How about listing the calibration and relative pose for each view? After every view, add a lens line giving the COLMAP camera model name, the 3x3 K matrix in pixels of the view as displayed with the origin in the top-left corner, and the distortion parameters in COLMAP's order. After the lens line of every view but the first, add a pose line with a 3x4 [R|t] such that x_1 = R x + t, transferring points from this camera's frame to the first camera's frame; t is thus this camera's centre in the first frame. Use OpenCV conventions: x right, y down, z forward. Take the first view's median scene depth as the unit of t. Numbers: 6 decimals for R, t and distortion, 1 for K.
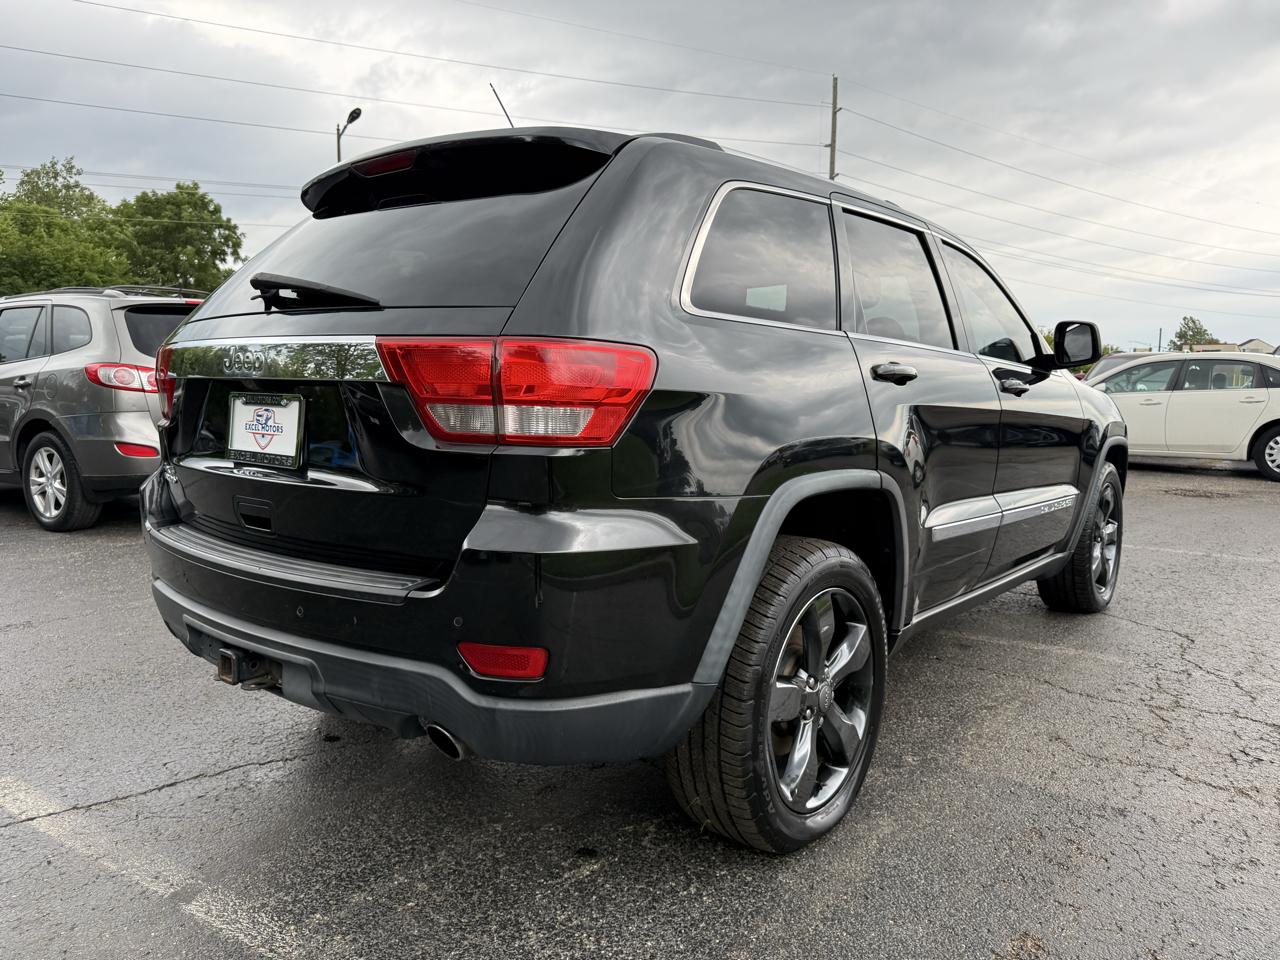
lens RADIAL K [[913.7, 0, 629.5], [0, 913.7, 485.5], [0, 0, 1]] dist [0.021797, -0.029906]
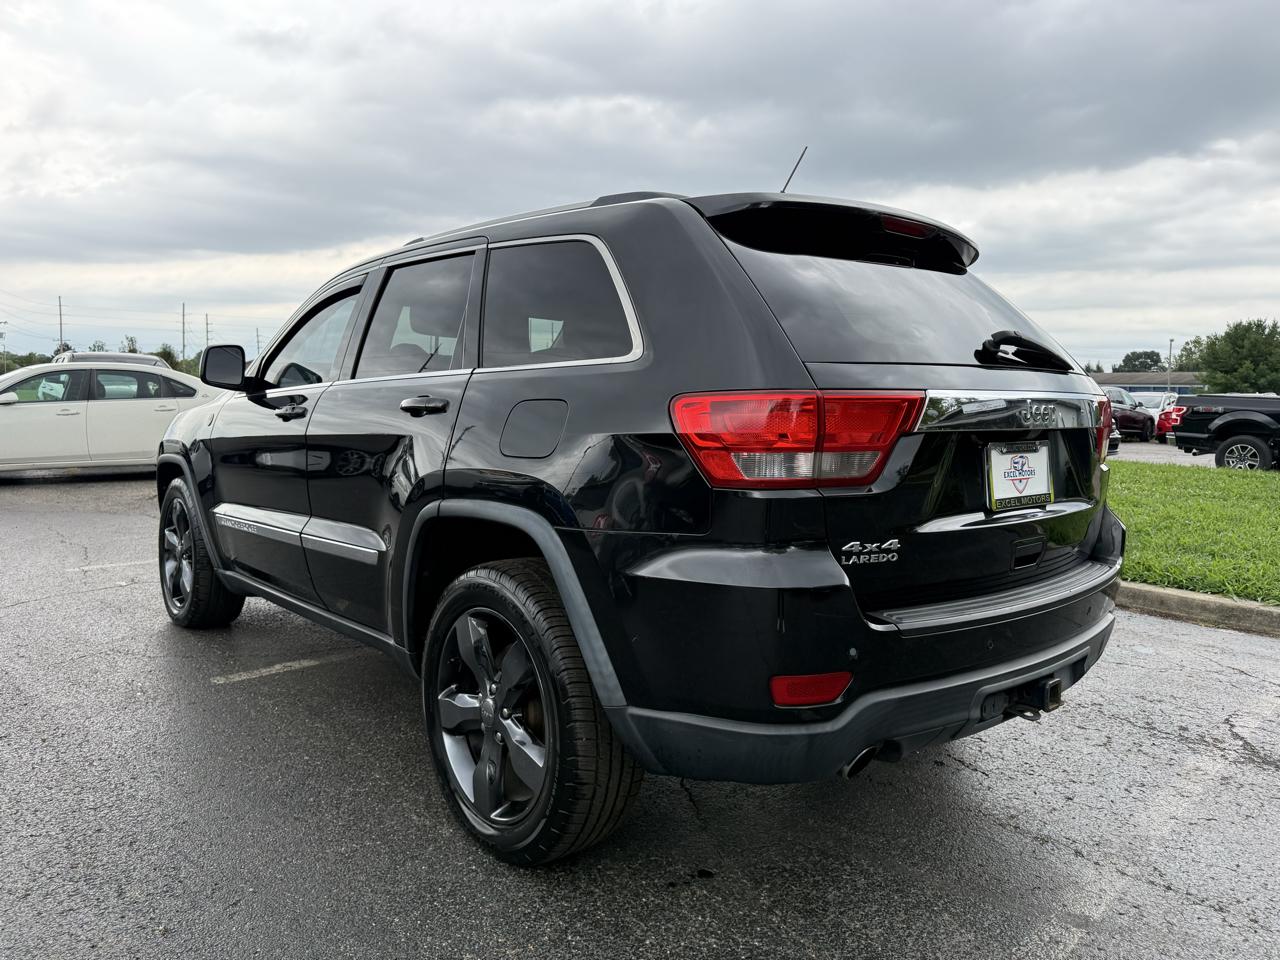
lens RADIAL K [[913.7, 0, 648.3], [0, 913.7, 468.6], [0, 0, 1]] dist [0.021797, -0.029906]
pose [[0.176996, -0.083987, 0.980622, -1.546798], [0.101864, 0.992565, 0.066624, -0.186582], [-0.978926, 0.088098, 0.184235, 1.235907]]
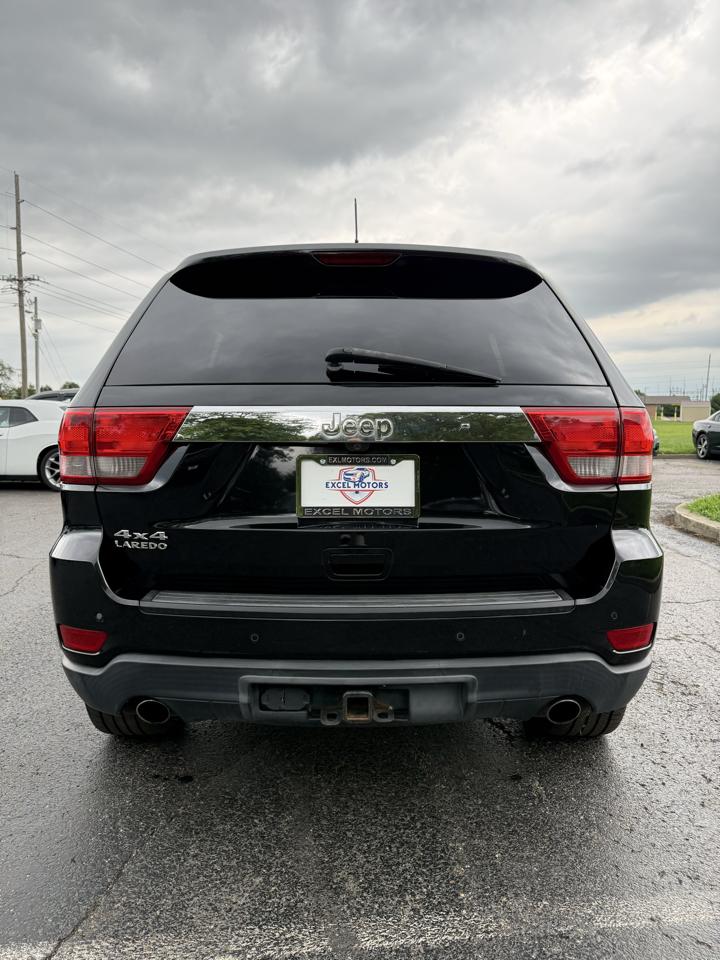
lens RADIAL K [[685.3, 0, 375.8], [0, 685.3, 465.8], [0, 0, 1]] dist [0.021797, -0.029906]
pose [[0.768970, -0.053859, 0.637012, -0.917716], [0.082174, 0.996506, -0.014942, -0.072319], [-0.633982, 0.063836, 0.770709, 0.340389]]
